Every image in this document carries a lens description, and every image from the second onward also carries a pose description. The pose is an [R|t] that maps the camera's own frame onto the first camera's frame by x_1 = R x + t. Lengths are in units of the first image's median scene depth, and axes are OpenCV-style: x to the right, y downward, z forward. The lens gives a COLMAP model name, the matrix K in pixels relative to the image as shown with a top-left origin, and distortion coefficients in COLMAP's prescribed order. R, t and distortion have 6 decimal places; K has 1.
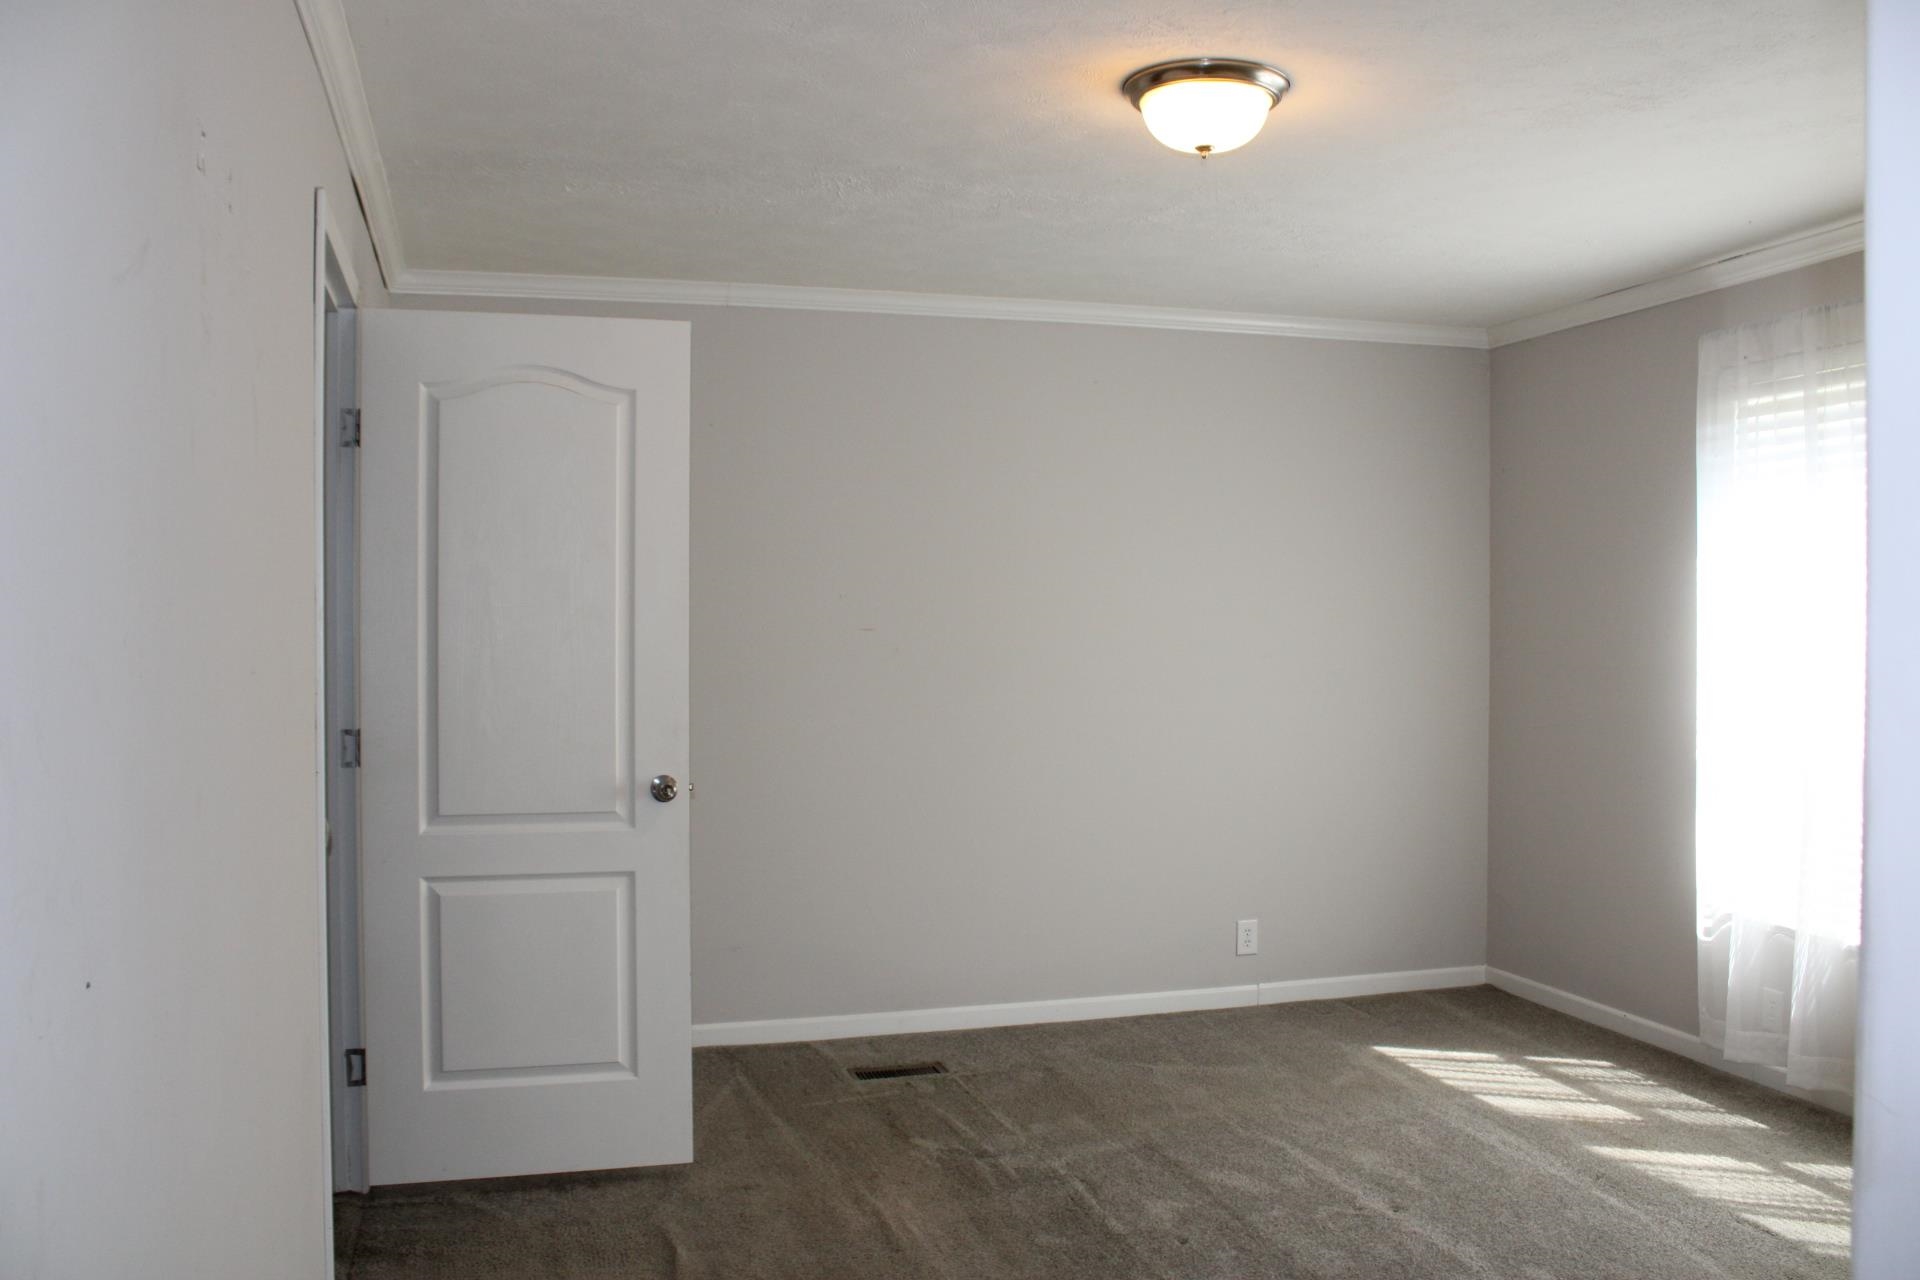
lens RADIAL K [[1595.7, 0, 960.0], [0, 1595.7, 640.0], [0, 0, 1]] dist [-0.152067, 0.073592]
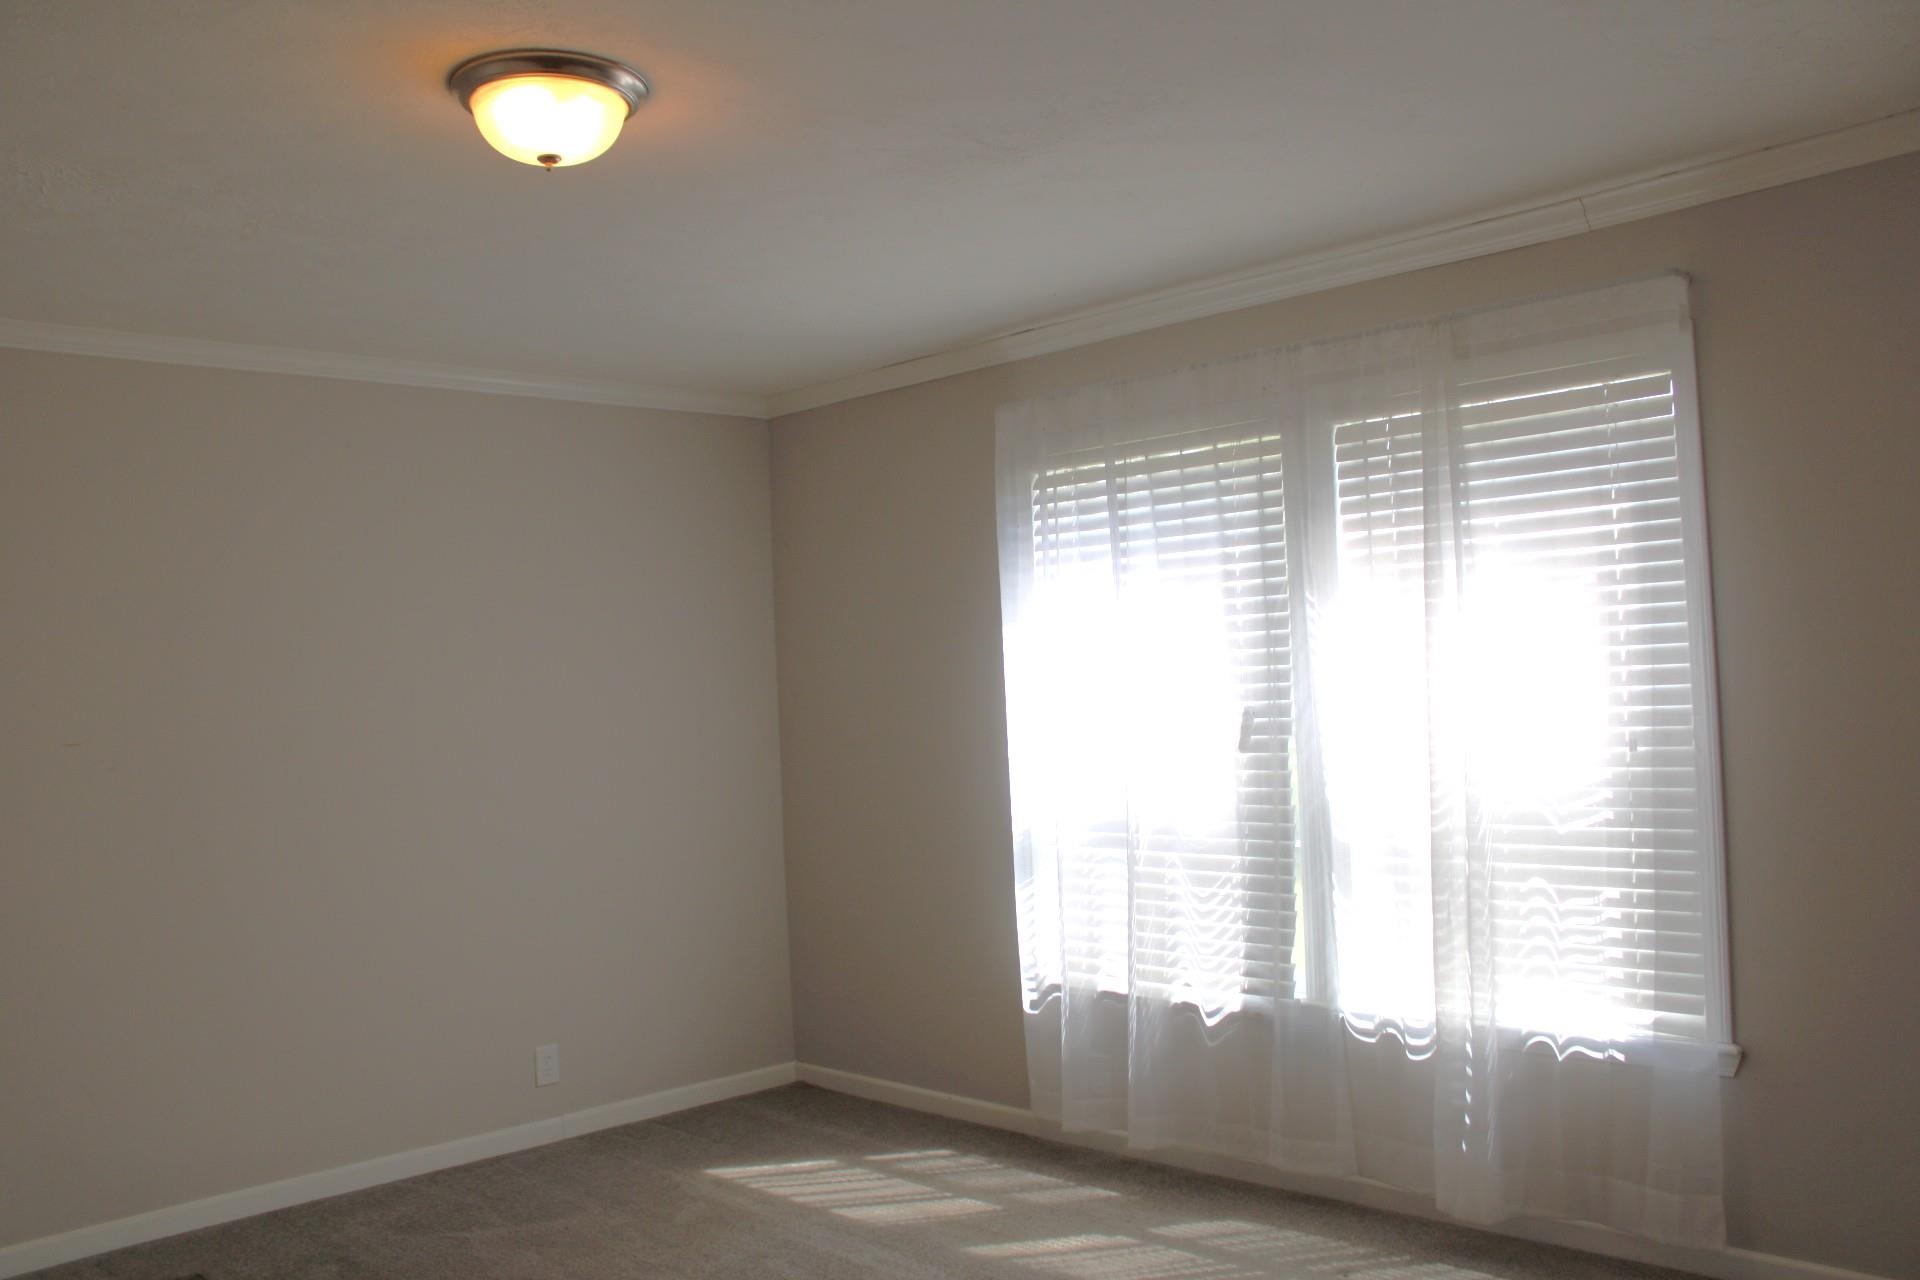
lens RADIAL K [[1595.7, 0, 960.0], [0, 1595.7, 640.0], [0, 0, 1]] dist [-0.152067, 0.073592]
pose [[0.874869, -0.025764, 0.483674, -0.046168], [0.051285, 0.997898, -0.039608, -0.007203], [-0.481637, 0.059457, 0.874352, 0.124406]]
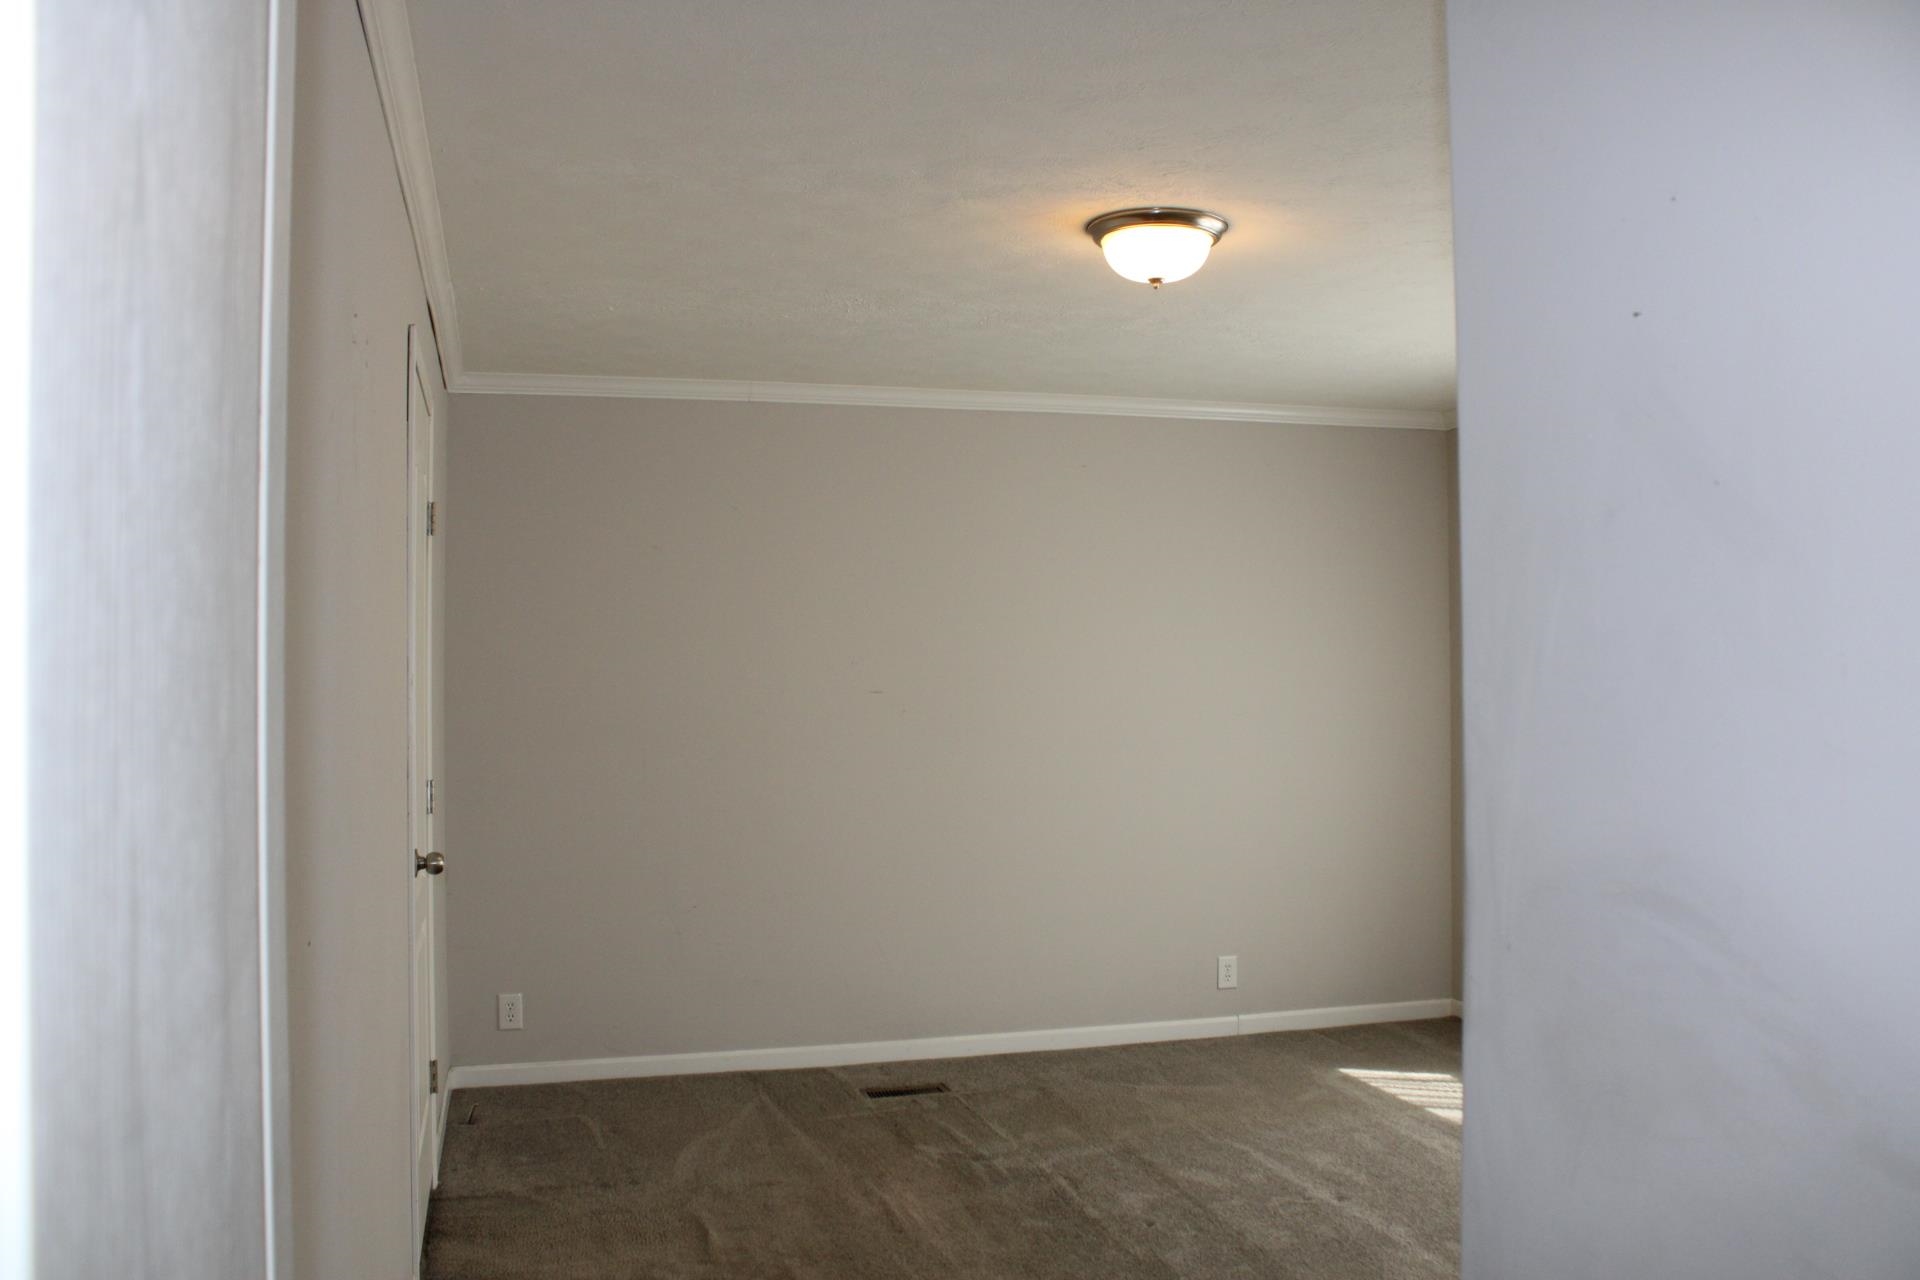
lens RADIAL K [[1595.7, 0, 960.0], [0, 1595.7, 640.0], [0, 0, 1]] dist [-0.152067, 0.073592]
pose [[0.999914, -0.006178, -0.011563, 0.014973], [0.005724, 0.999225, -0.038938, 0.000940], [0.011795, 0.038868, 0.999175, -0.126244]]
